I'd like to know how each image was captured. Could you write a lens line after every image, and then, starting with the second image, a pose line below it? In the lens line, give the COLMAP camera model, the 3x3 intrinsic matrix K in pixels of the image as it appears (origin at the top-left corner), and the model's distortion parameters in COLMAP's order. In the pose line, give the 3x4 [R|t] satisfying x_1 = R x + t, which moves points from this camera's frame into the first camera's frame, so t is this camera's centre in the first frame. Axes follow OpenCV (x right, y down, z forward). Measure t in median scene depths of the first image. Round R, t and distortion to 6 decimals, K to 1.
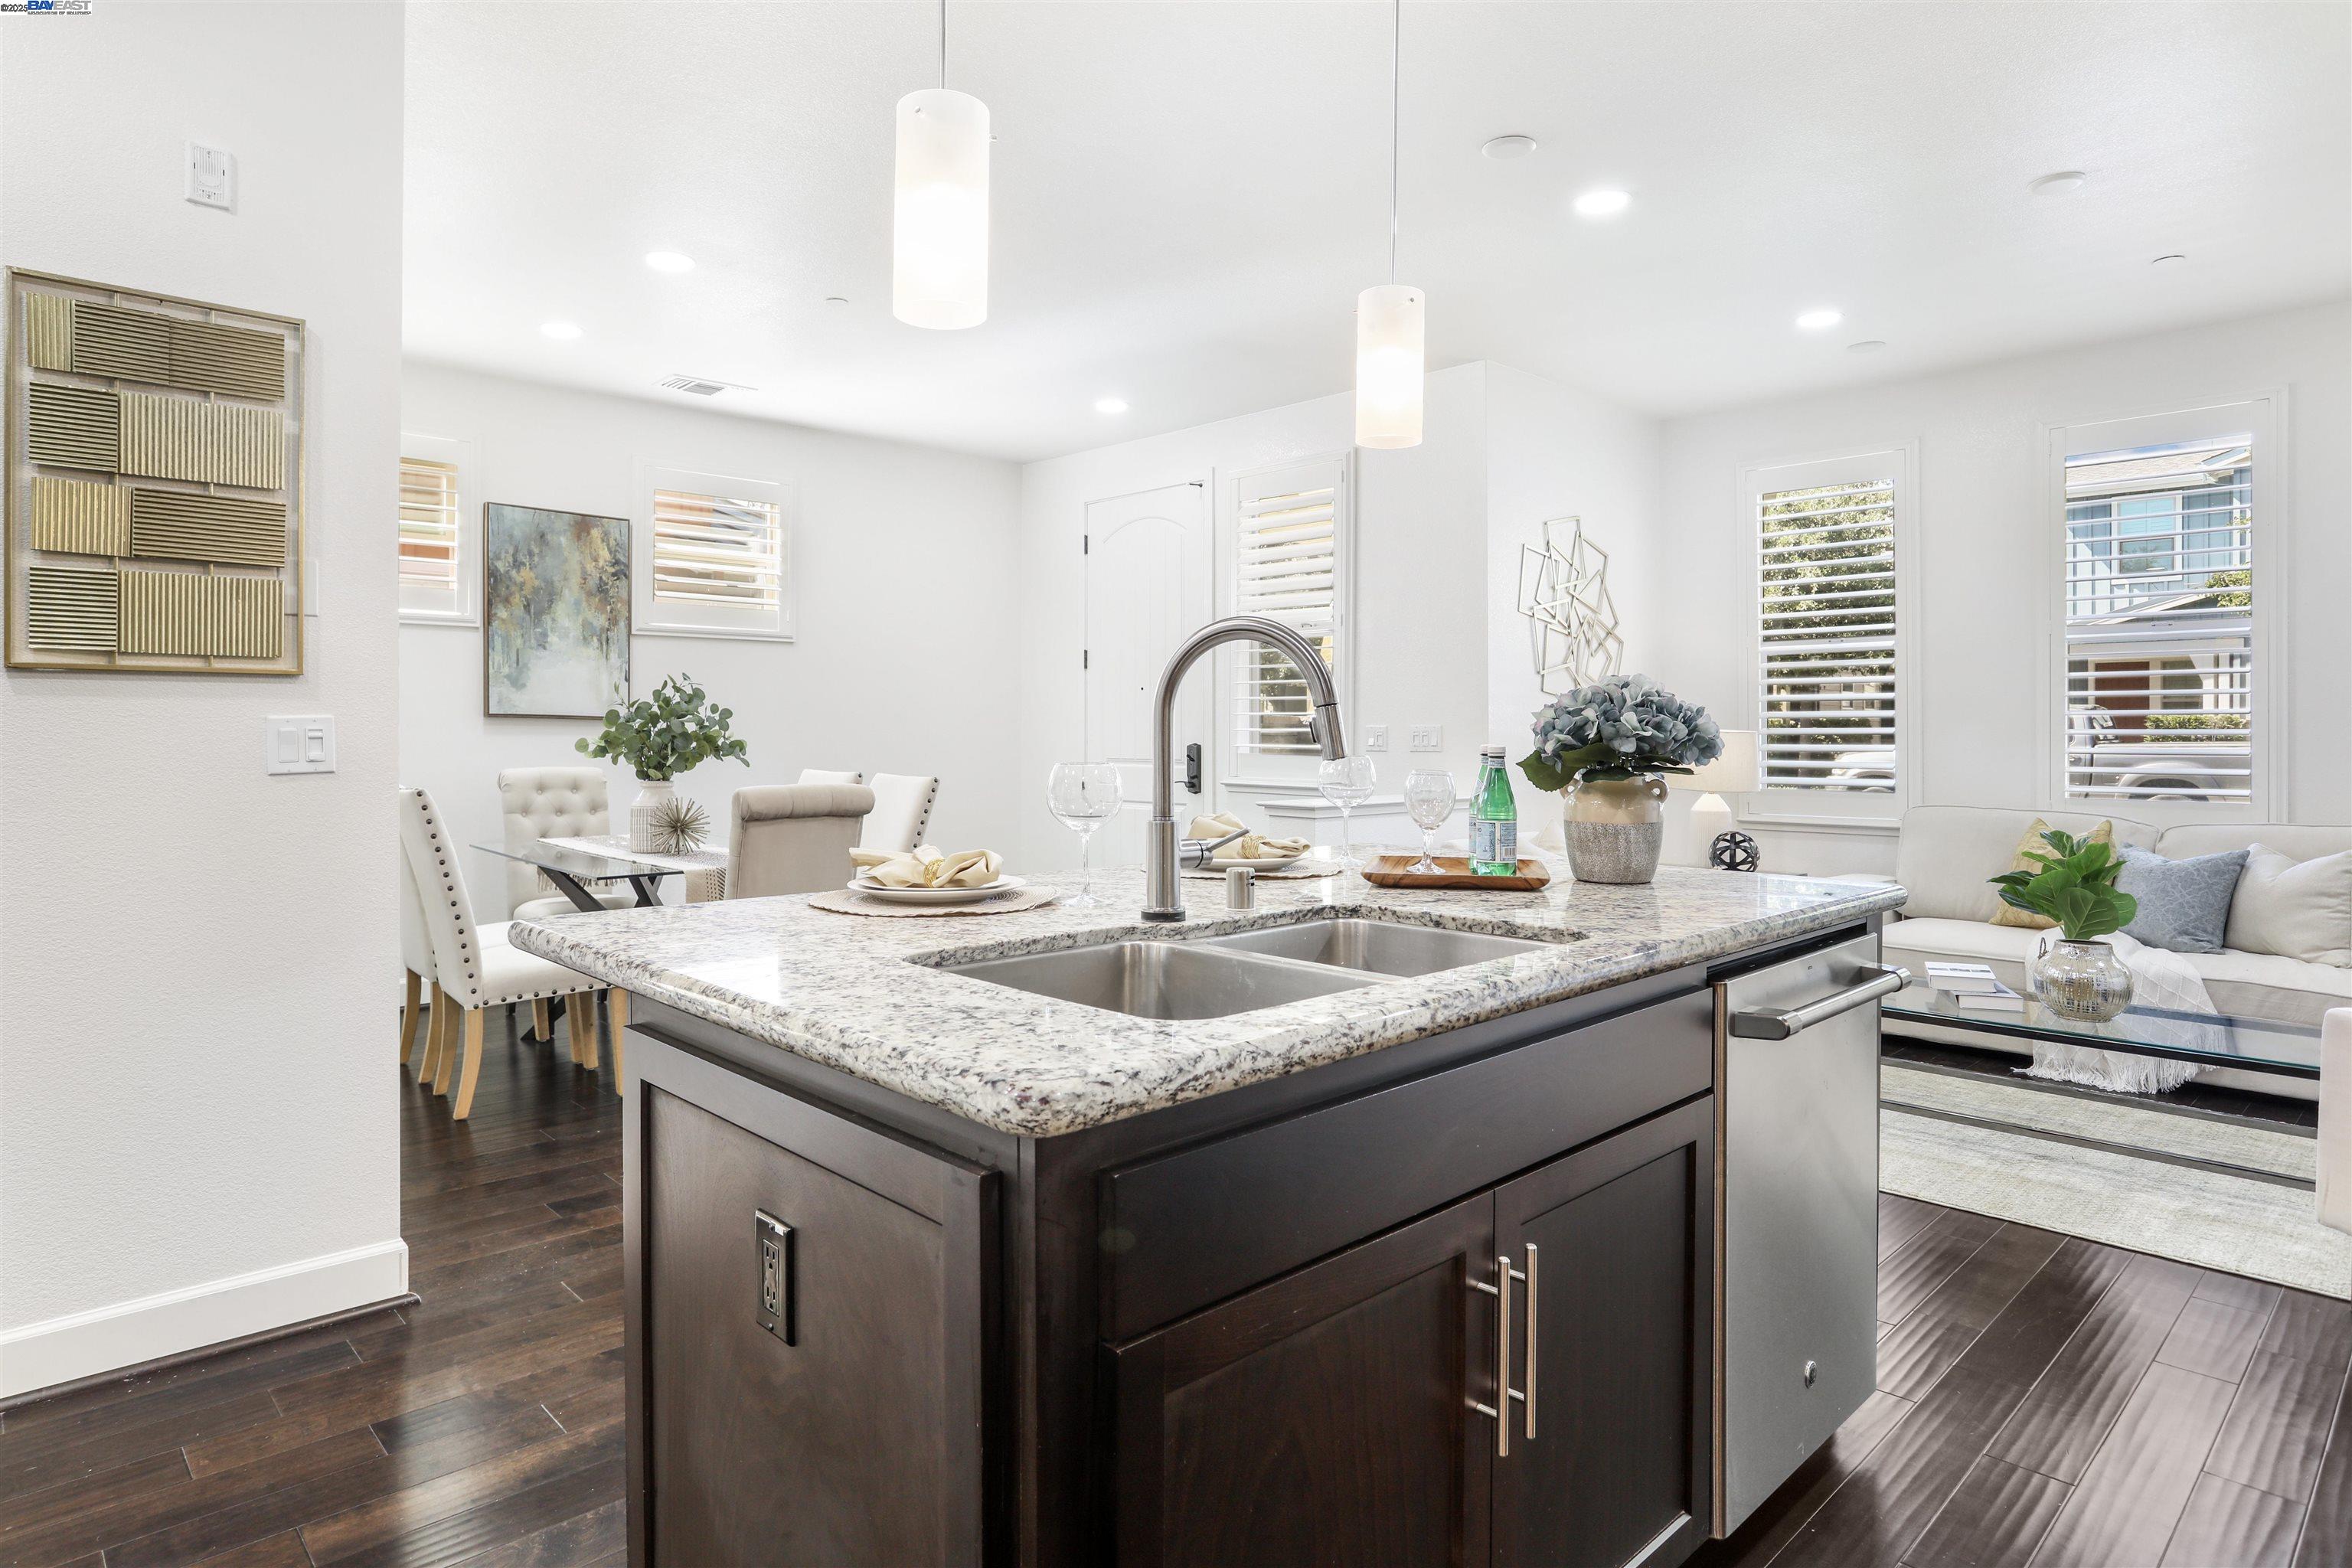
lens RADIAL K [[1319.5, 0, 1185.1], [0, 1319.5, 716.3], [0, 0, 1]] dist [-0.020075, 0.009379]
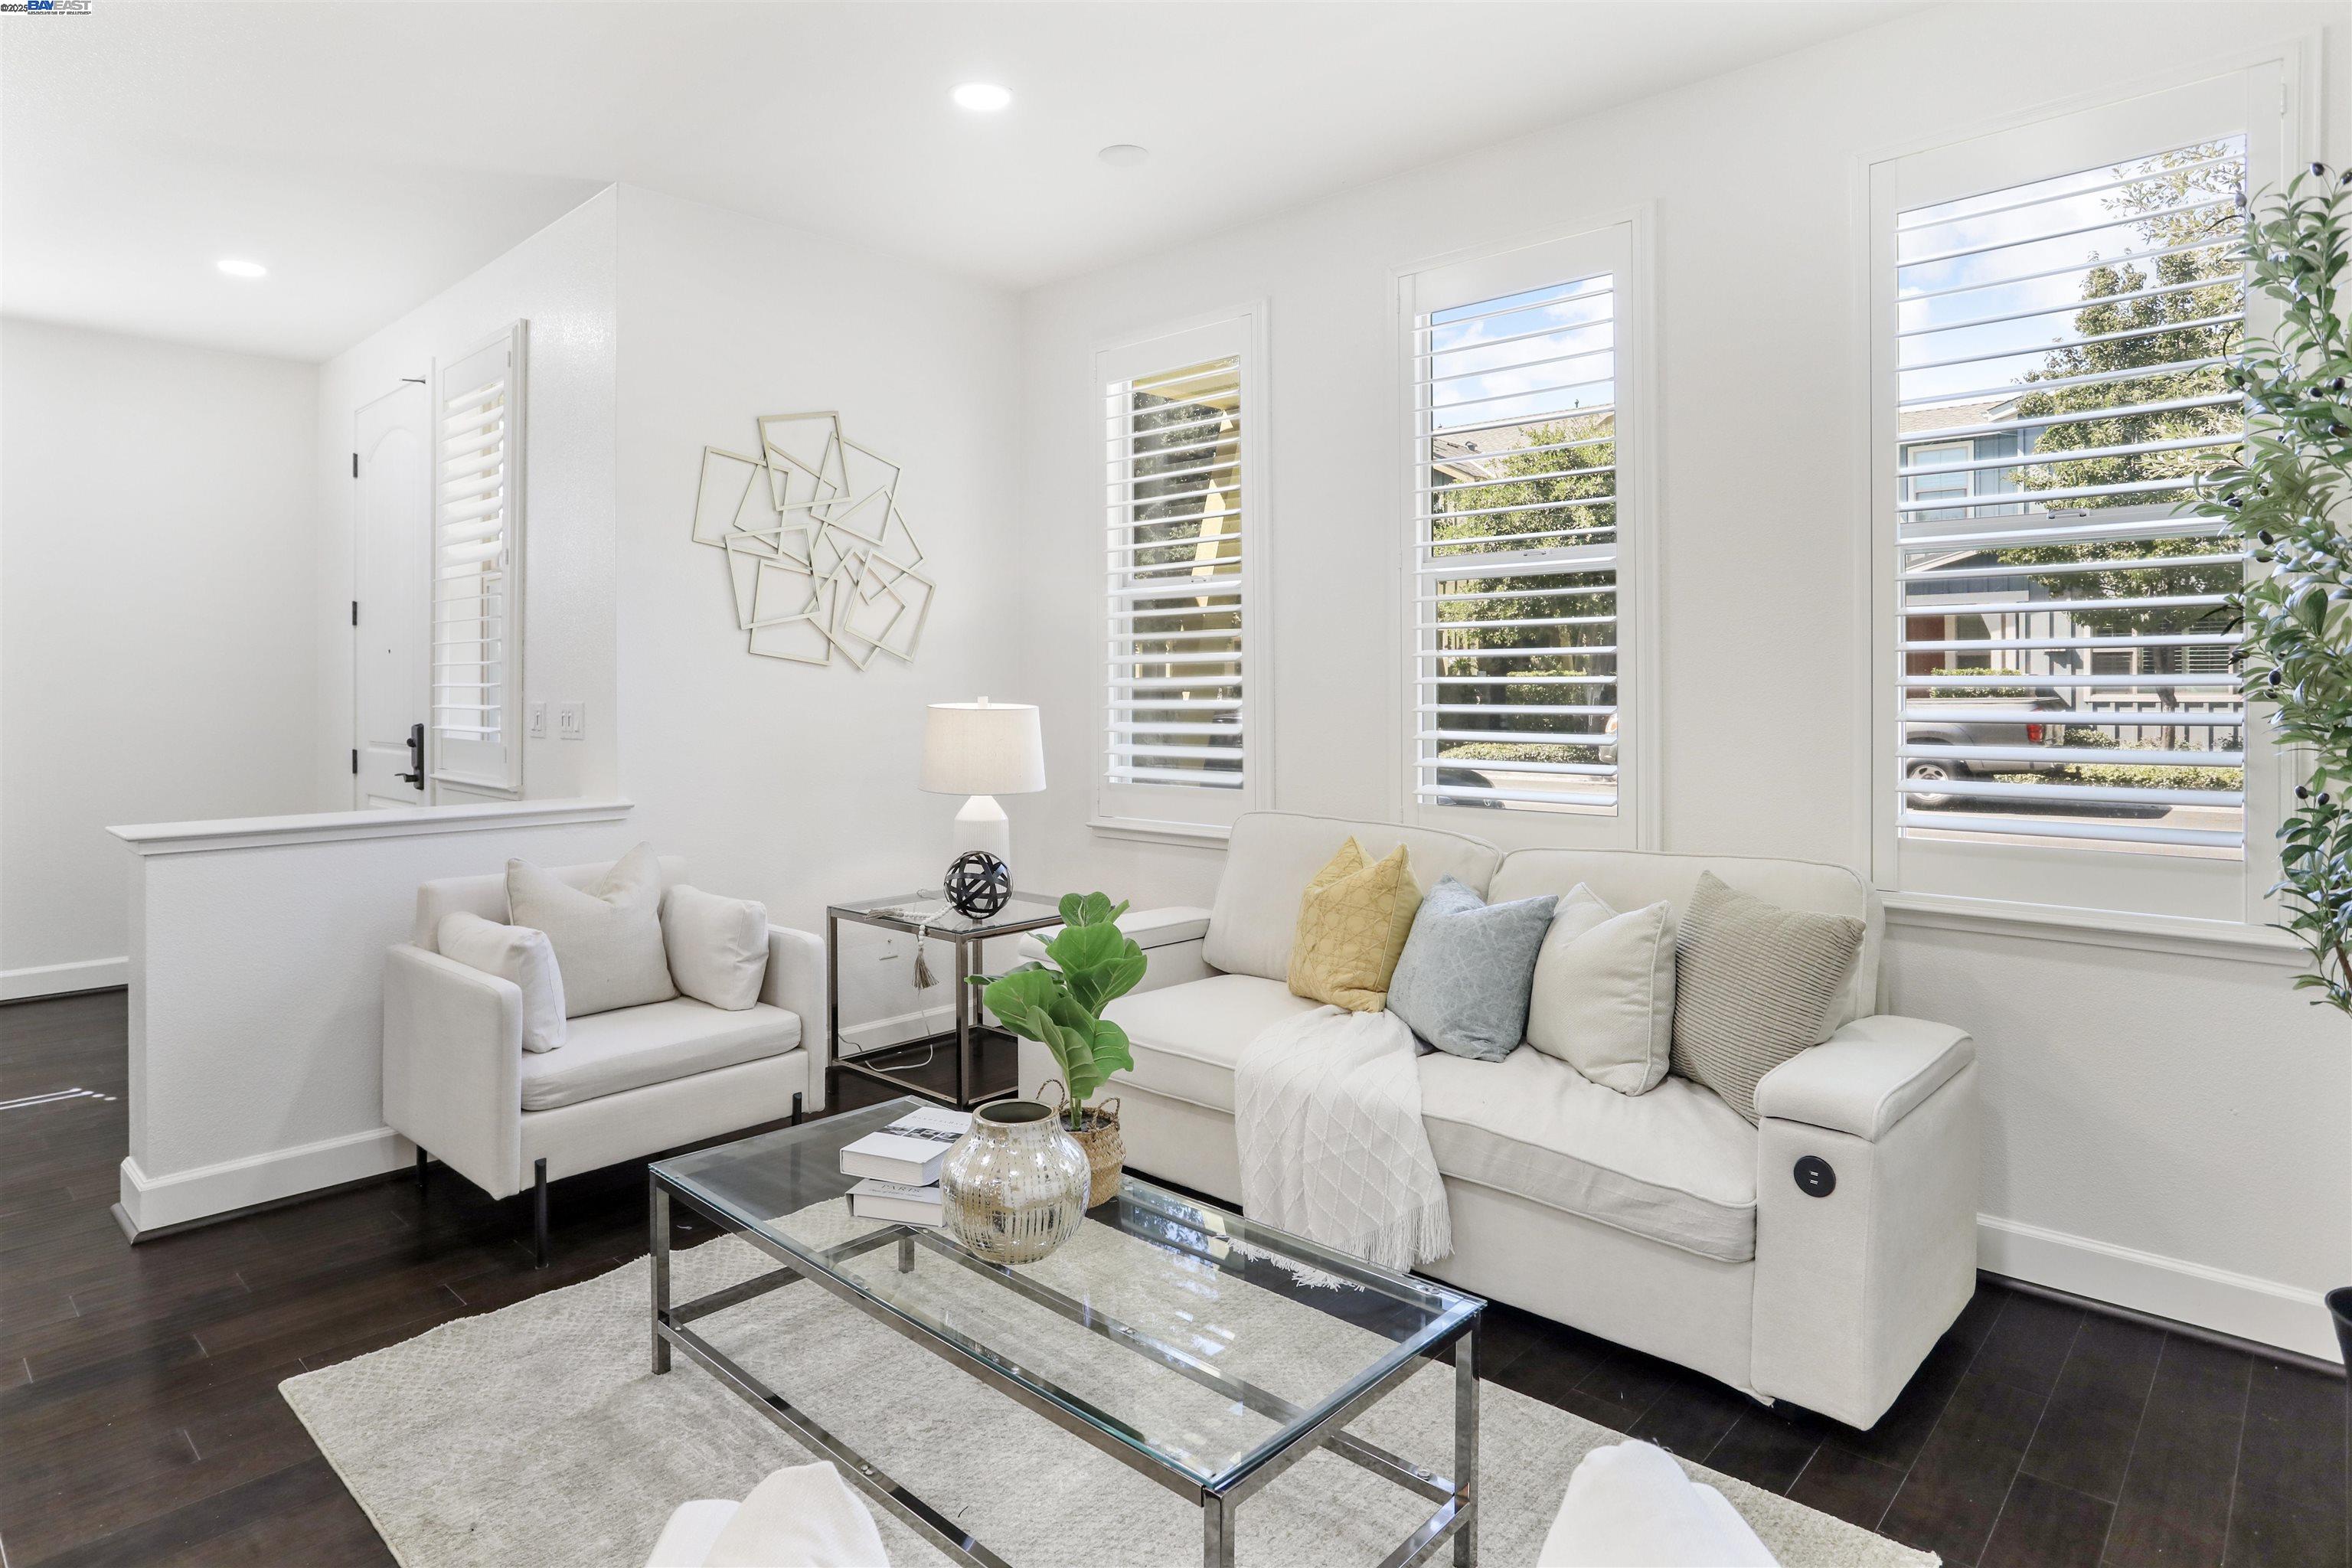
lens RADIAL K [[1318.1, 0, 1162.4], [0, 1318.1, 661.5], [0, 0, 1]] dist [-0.027308, -0.002635]
pose [[0.998865, -0.004693, 0.047394, 0.455969], [0.005172, 0.999937, -0.009982, -0.006095], [-0.047344, 0.010216, 0.998826, 0.277895]]
